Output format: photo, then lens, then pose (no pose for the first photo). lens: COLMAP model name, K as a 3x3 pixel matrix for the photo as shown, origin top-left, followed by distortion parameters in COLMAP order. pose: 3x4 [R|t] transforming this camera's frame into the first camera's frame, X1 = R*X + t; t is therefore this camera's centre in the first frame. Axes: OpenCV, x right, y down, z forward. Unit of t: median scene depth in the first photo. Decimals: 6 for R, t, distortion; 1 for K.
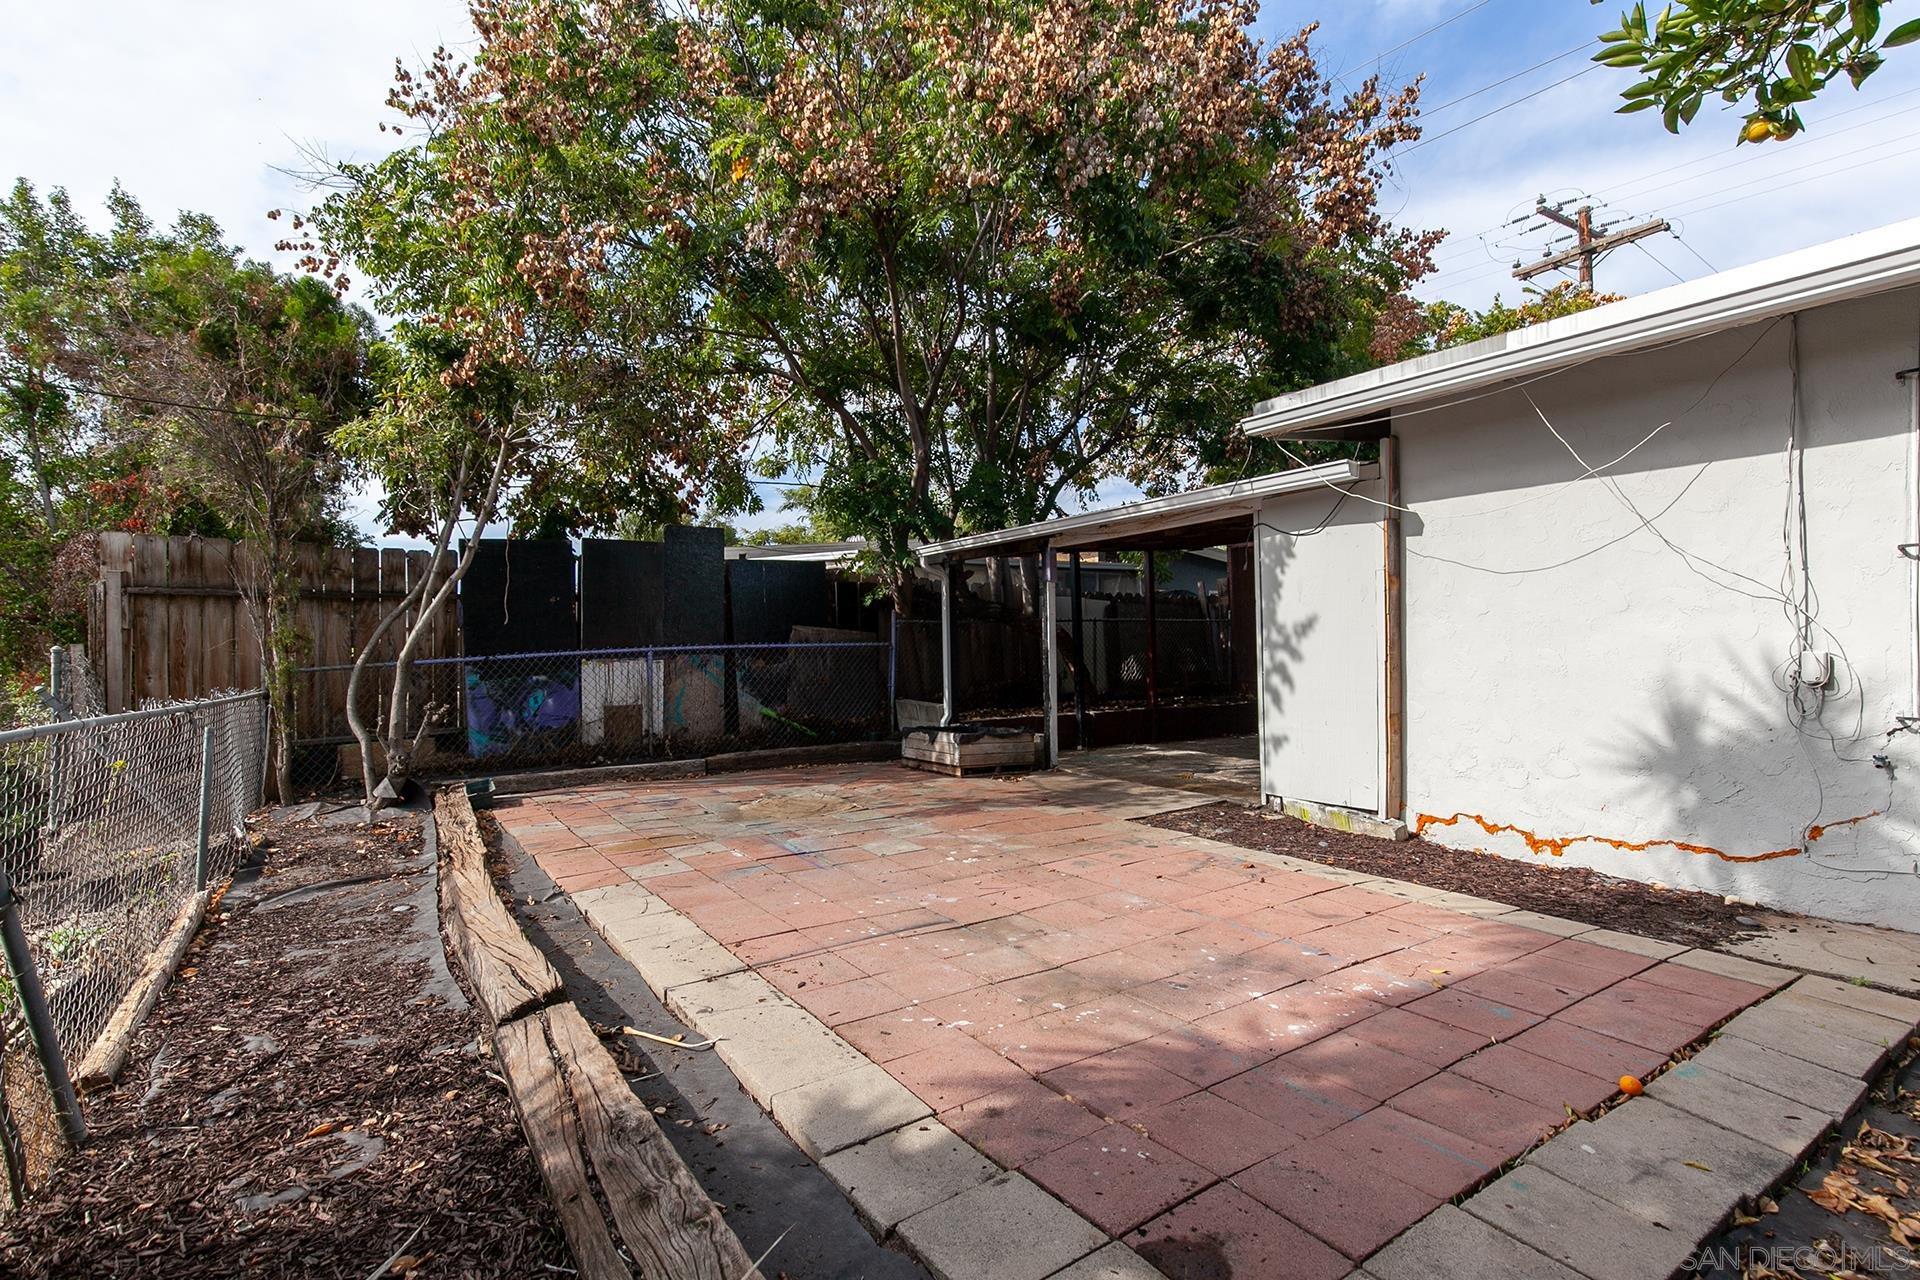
lens RADIAL K [[881.1, 0, 960.2], [0, 881.1, 640.3], [0, 0, 1]] dist [0.018979, -0.002285]
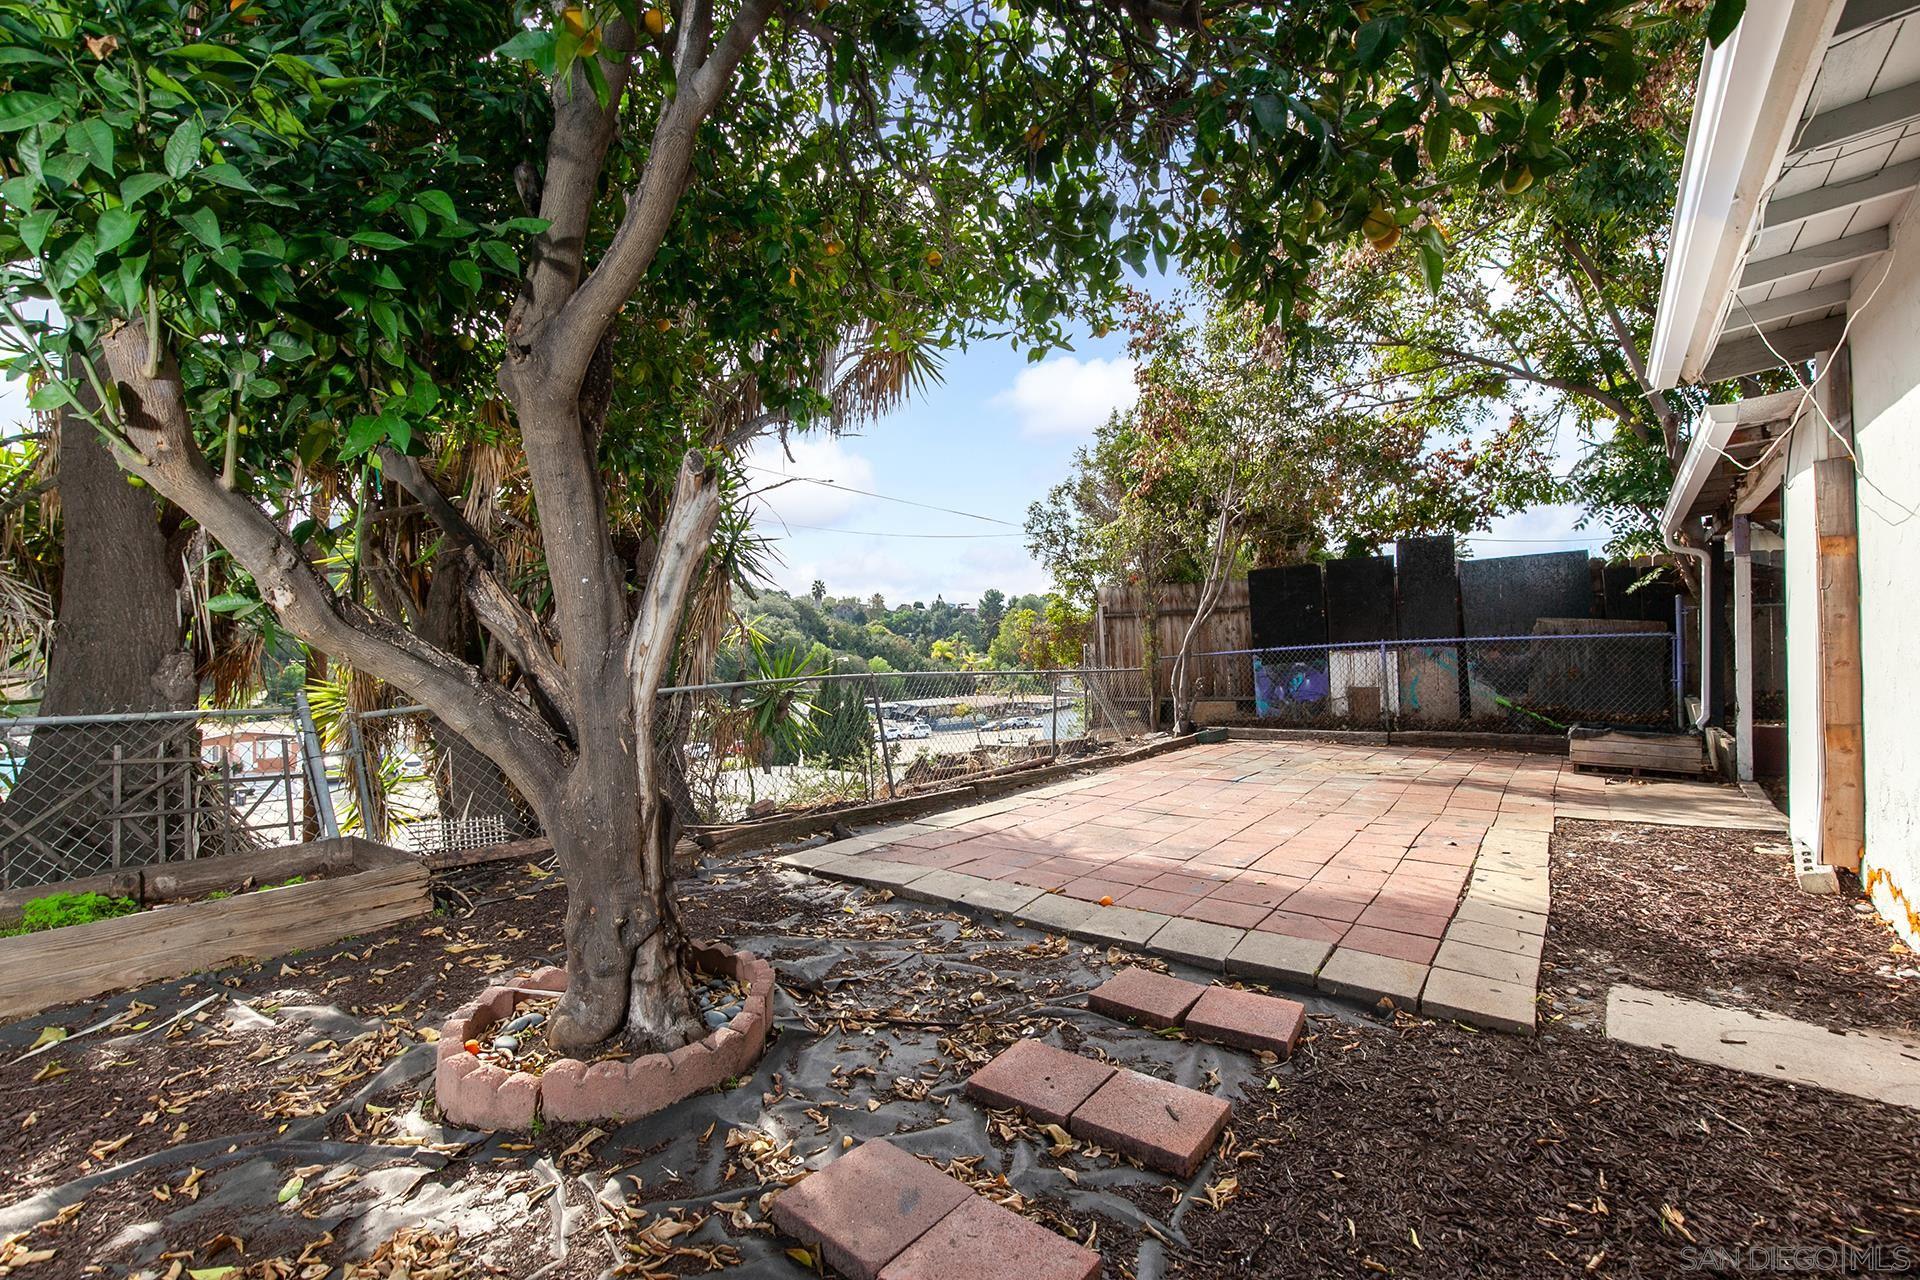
lens RADIAL K [[881.1, 0, 960.2], [0, 881.1, 642.3], [0, 0, 1]] dist [0.018979, -0.002285]
pose [[0.340742, -0.007692, -0.940125, 0.621353], [0.021103, 0.999777, -0.000532, -0.002193], [0.939920, -0.019658, 0.340828, 0.024602]]
